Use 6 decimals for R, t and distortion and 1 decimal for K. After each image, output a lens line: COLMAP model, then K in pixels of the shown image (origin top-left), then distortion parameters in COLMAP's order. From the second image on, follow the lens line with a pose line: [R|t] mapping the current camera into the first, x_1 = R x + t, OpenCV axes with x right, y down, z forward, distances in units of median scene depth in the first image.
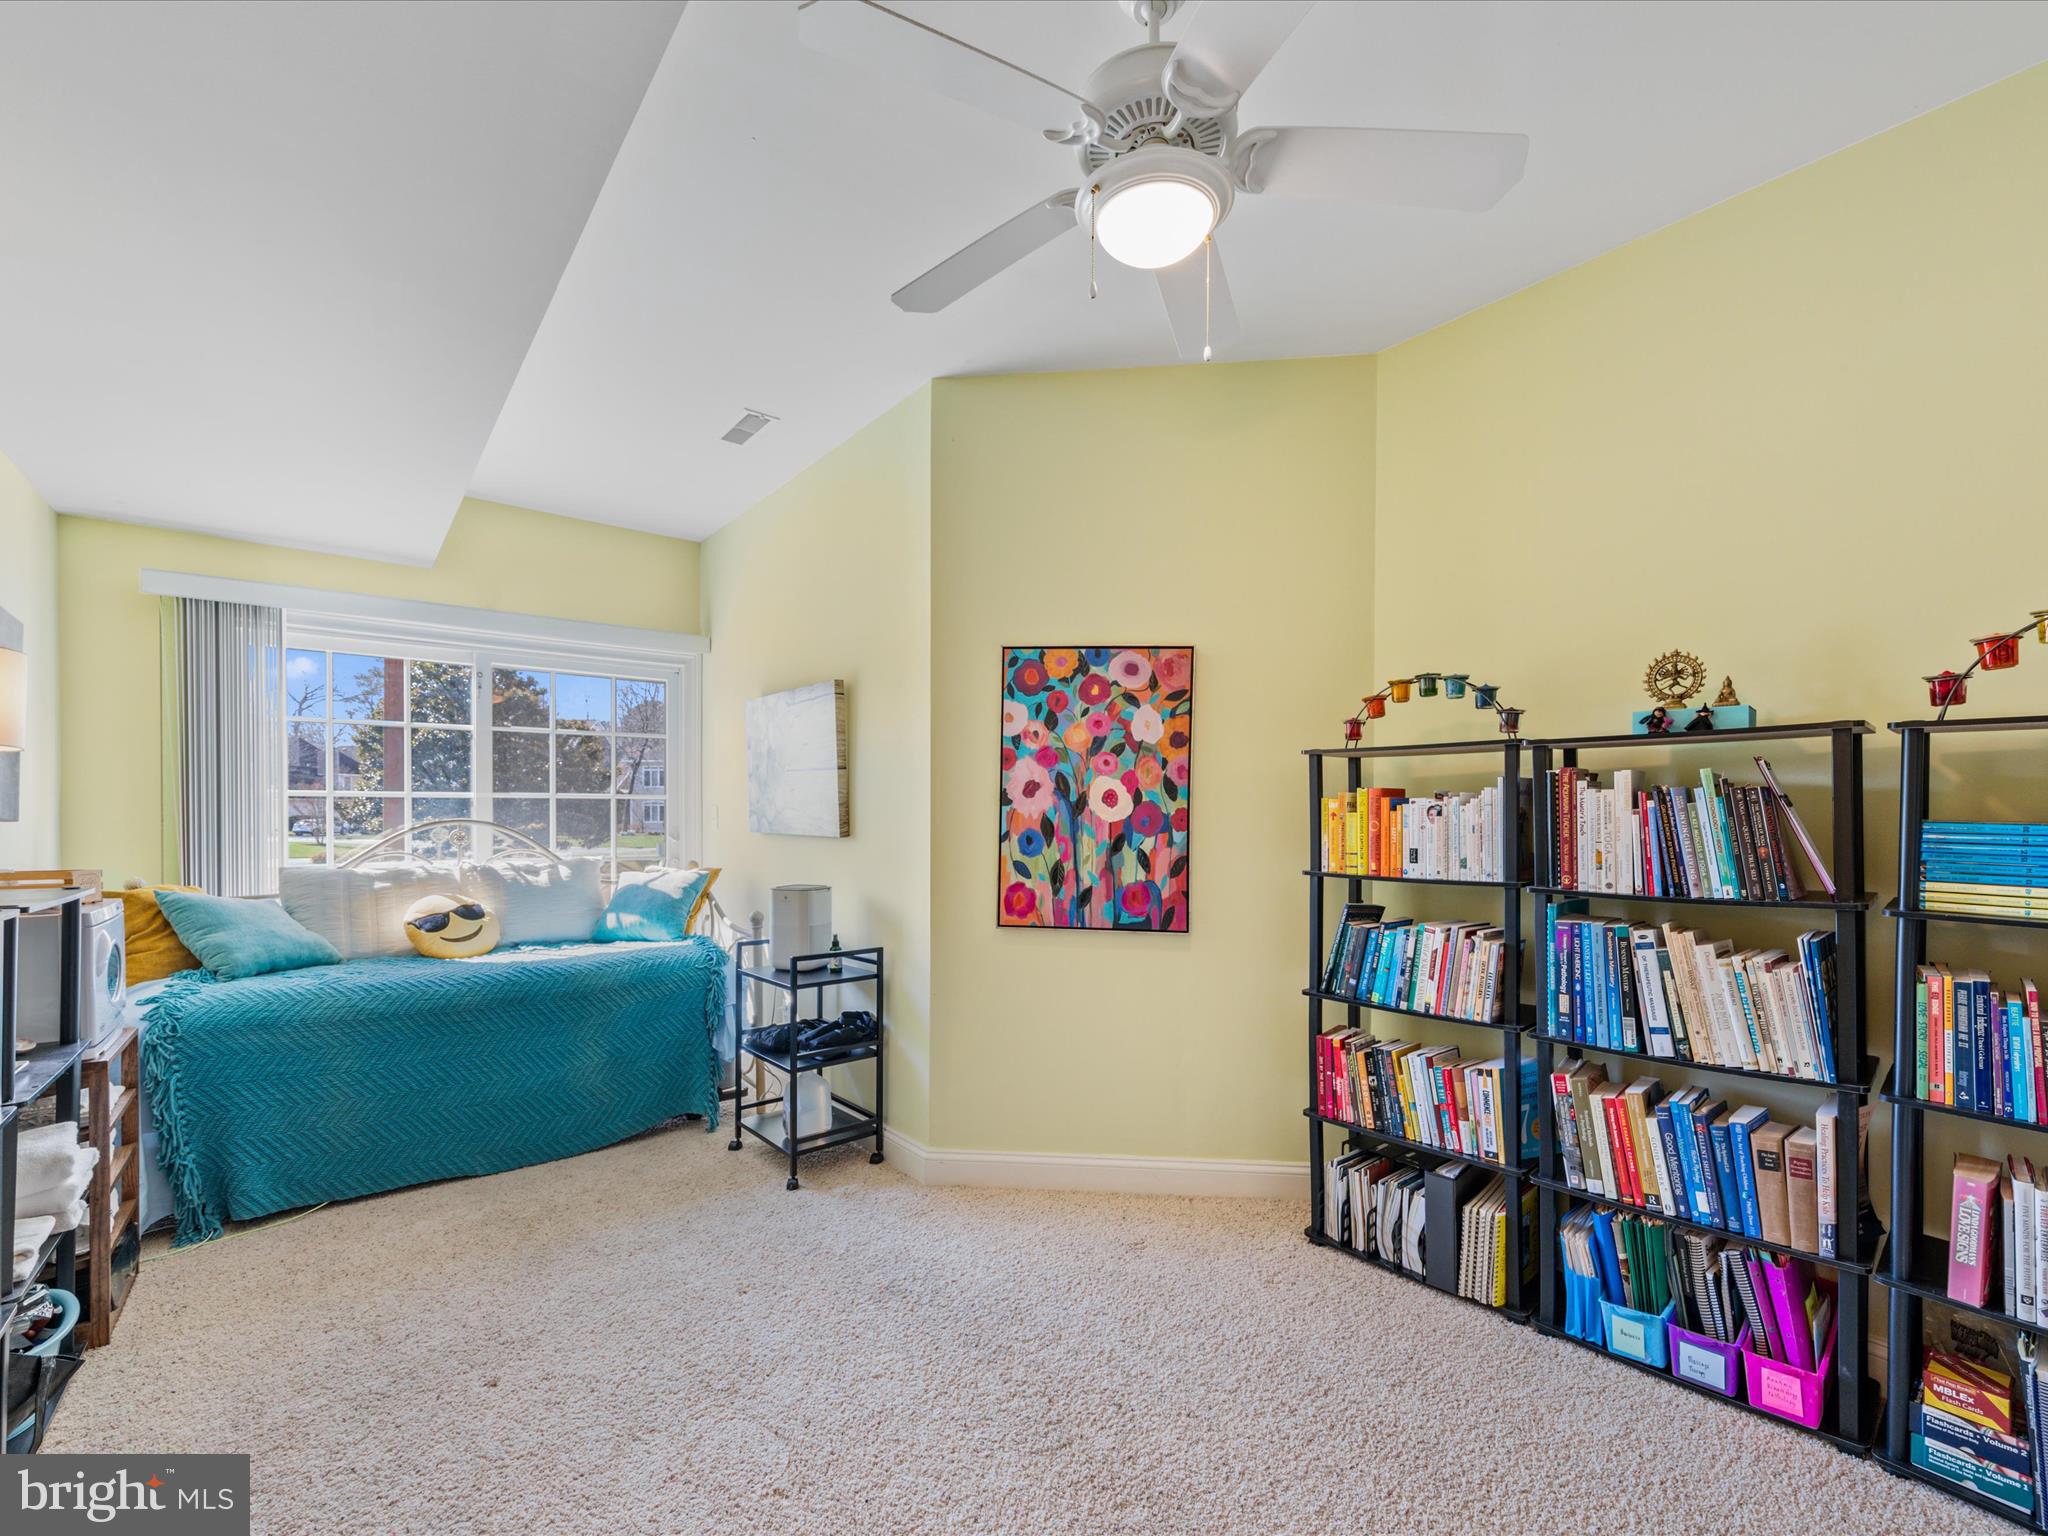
lens RADIAL K [[868.0, 0, 1058.6], [0, 868.0, 821.6], [0, 0, 1]] dist [-0.000278, -0.000183]
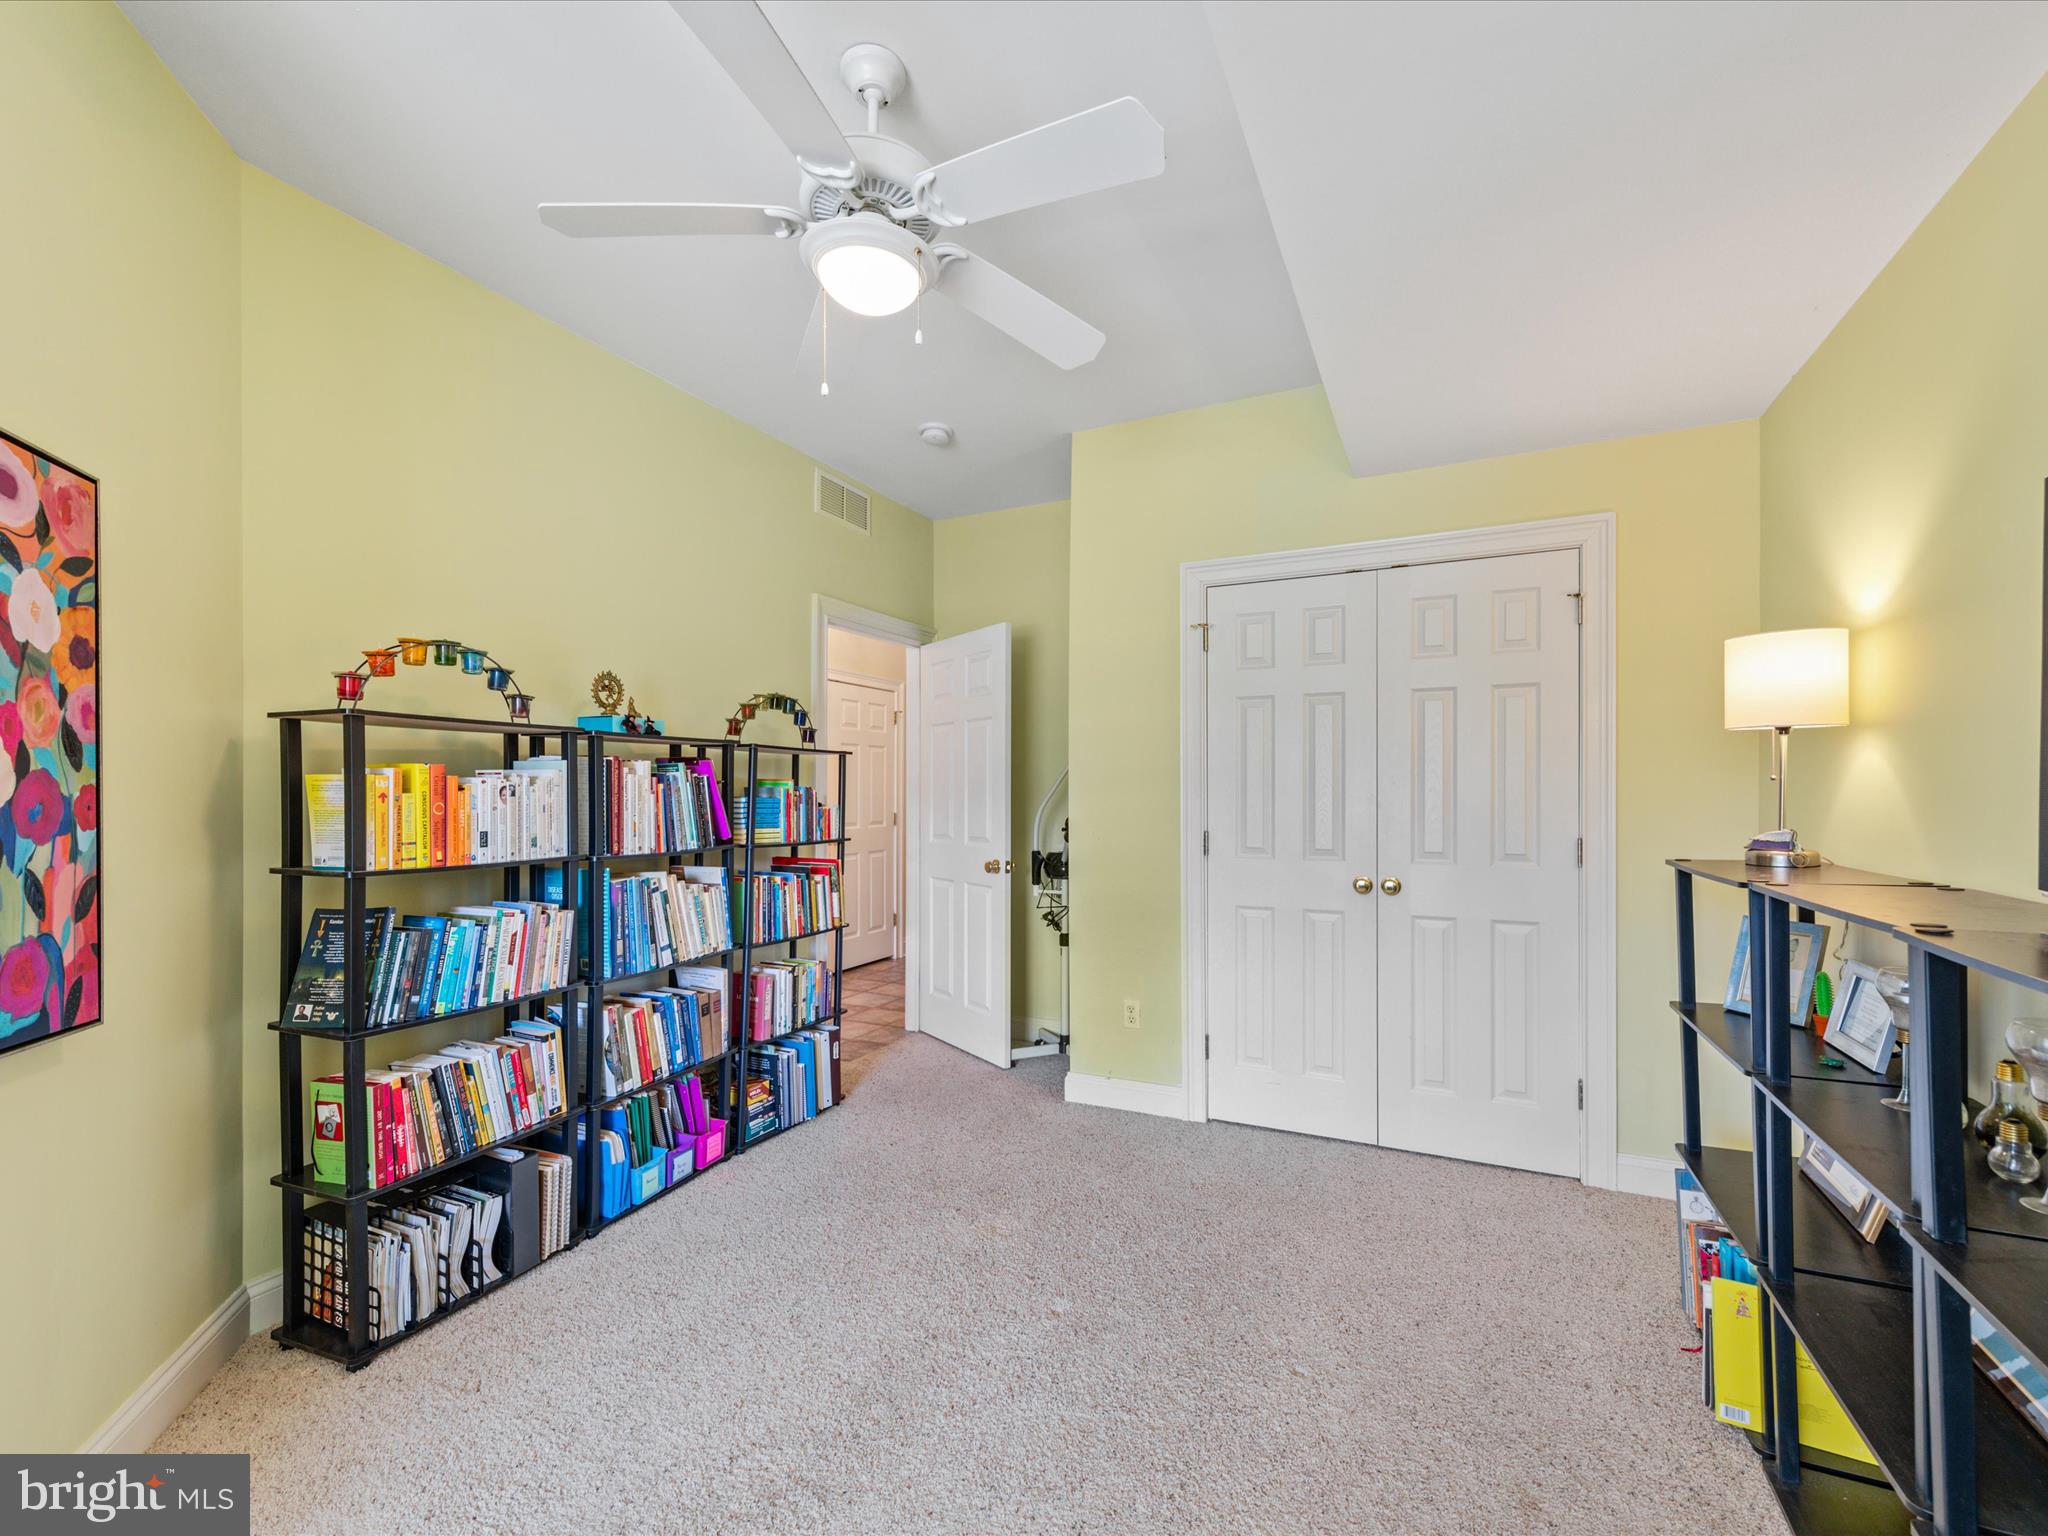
lens RADIAL K [[897.6, 0, 1056.2], [0, 897.6, 796.1], [0, 0, 1]] dist [0.000718, -0.002731]
pose [[-0.444355, -0.004343, 0.895840, -0.592829], [0.009091, 0.999915, 0.009357, -0.008586], [-0.895804, 0.012302, -0.444278, 0.714728]]
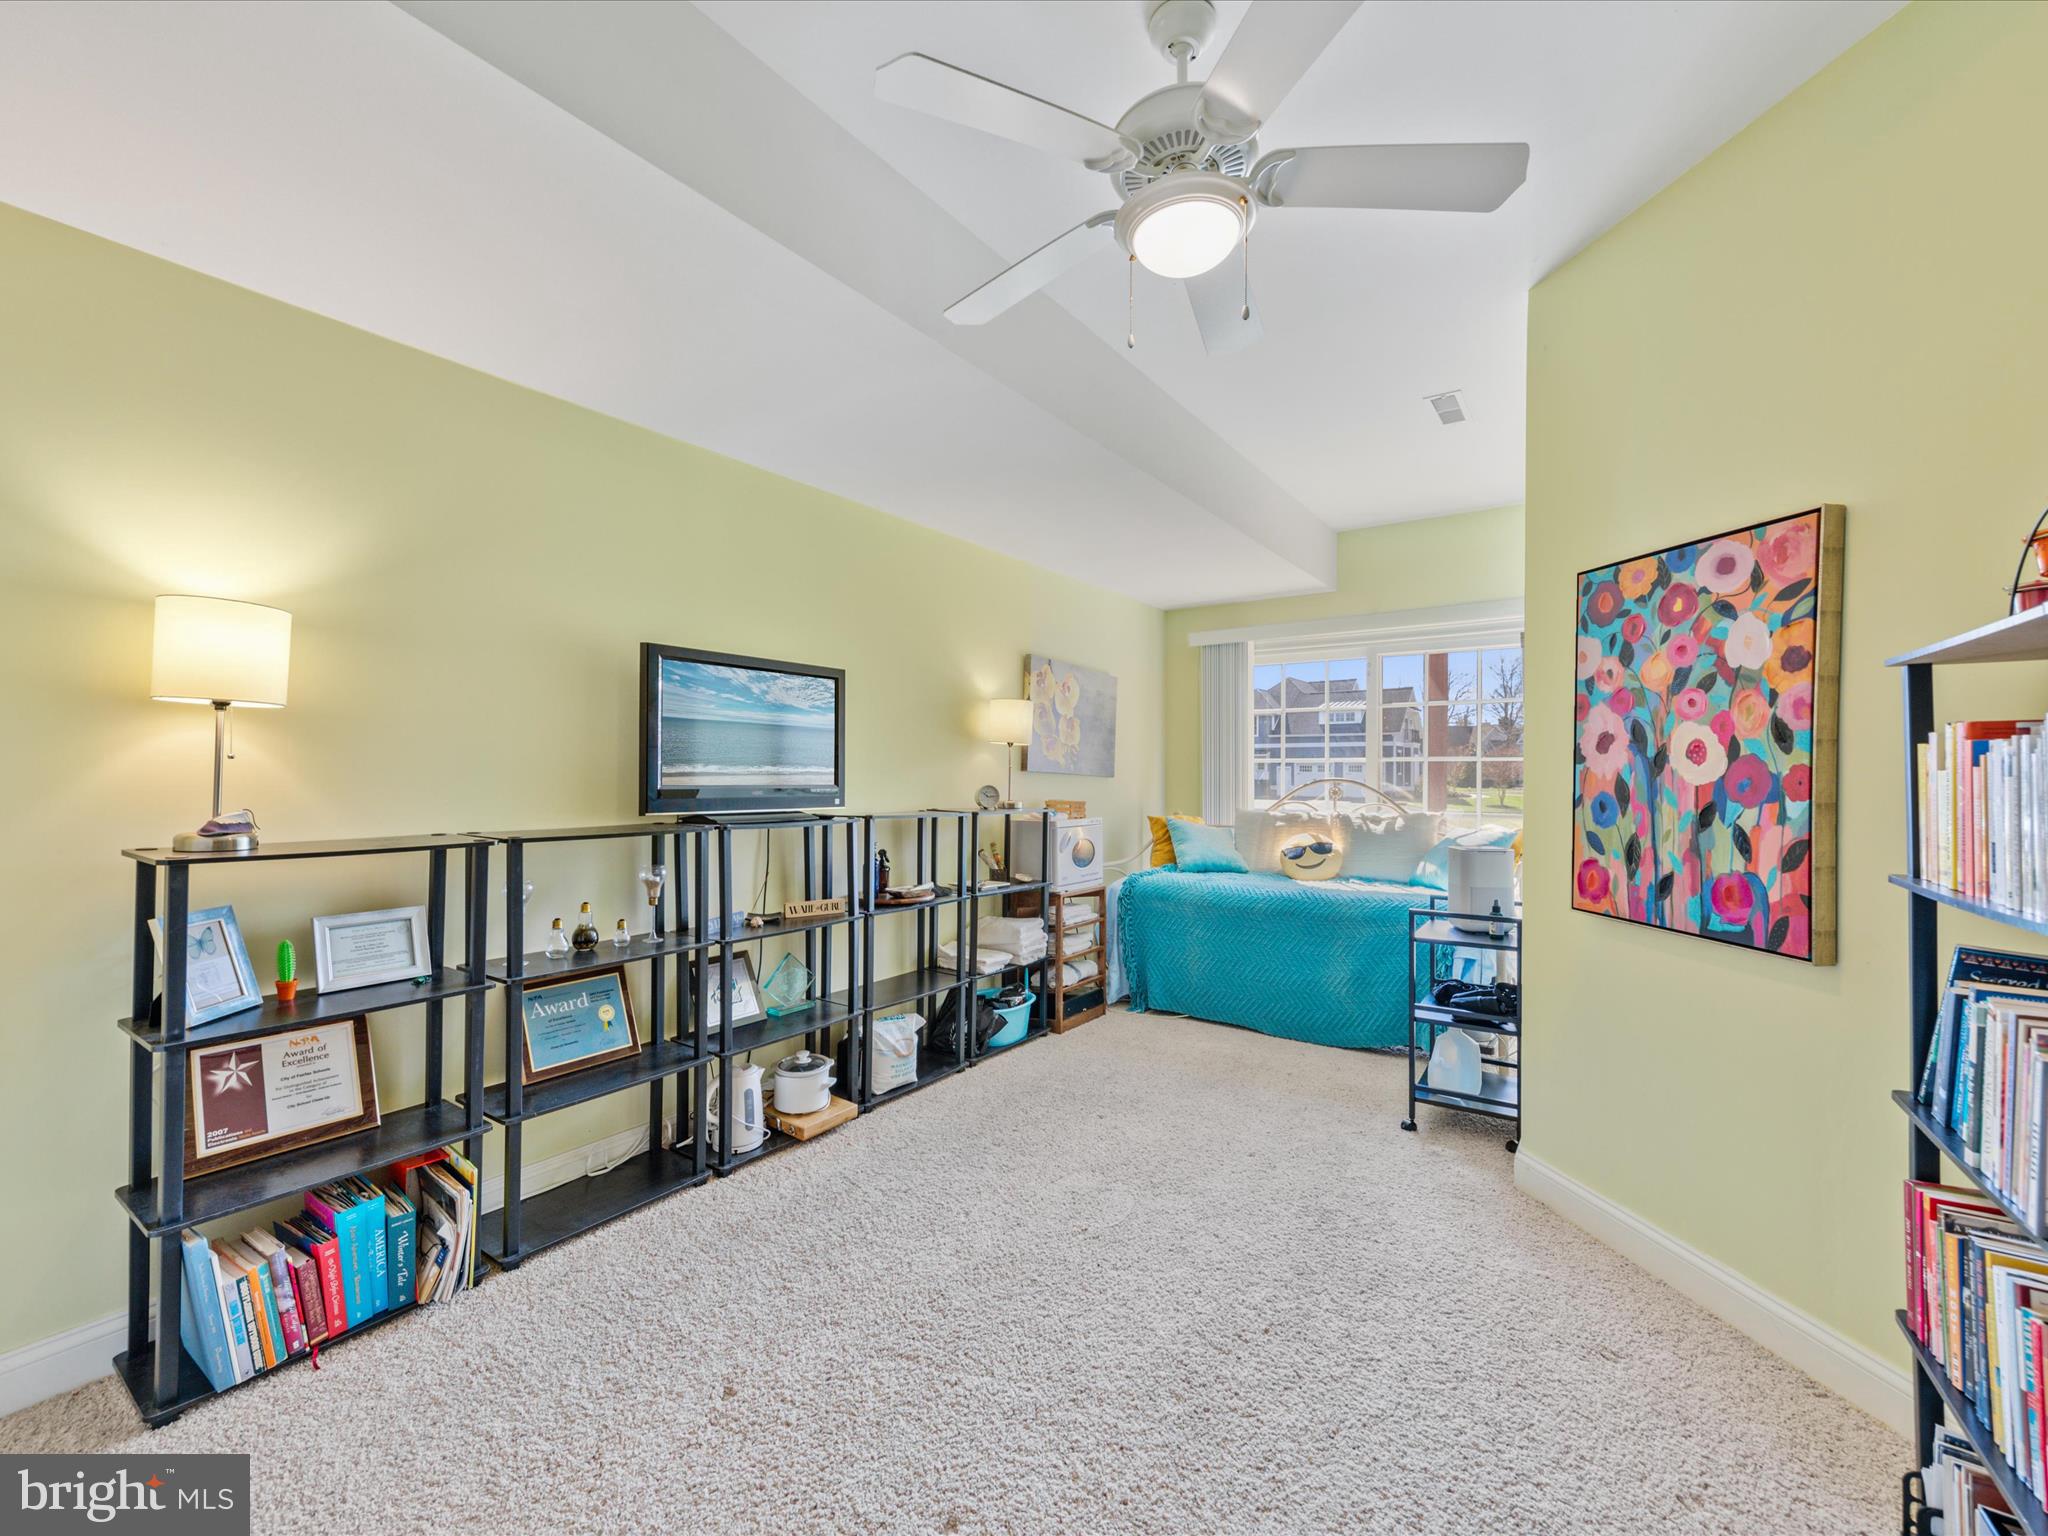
lens RADIAL K [[836.6, 0, 1024.0], [0, 836.6, 768.0], [0, 0, 1]] dist [0.000297, -0.000010]
pose [[0.273450, -0.007287, -0.961858, 0.575193], [-0.010878, 0.999884, -0.010667, -0.000221], [0.961825, 0.013380, 0.273339, 0.279769]]
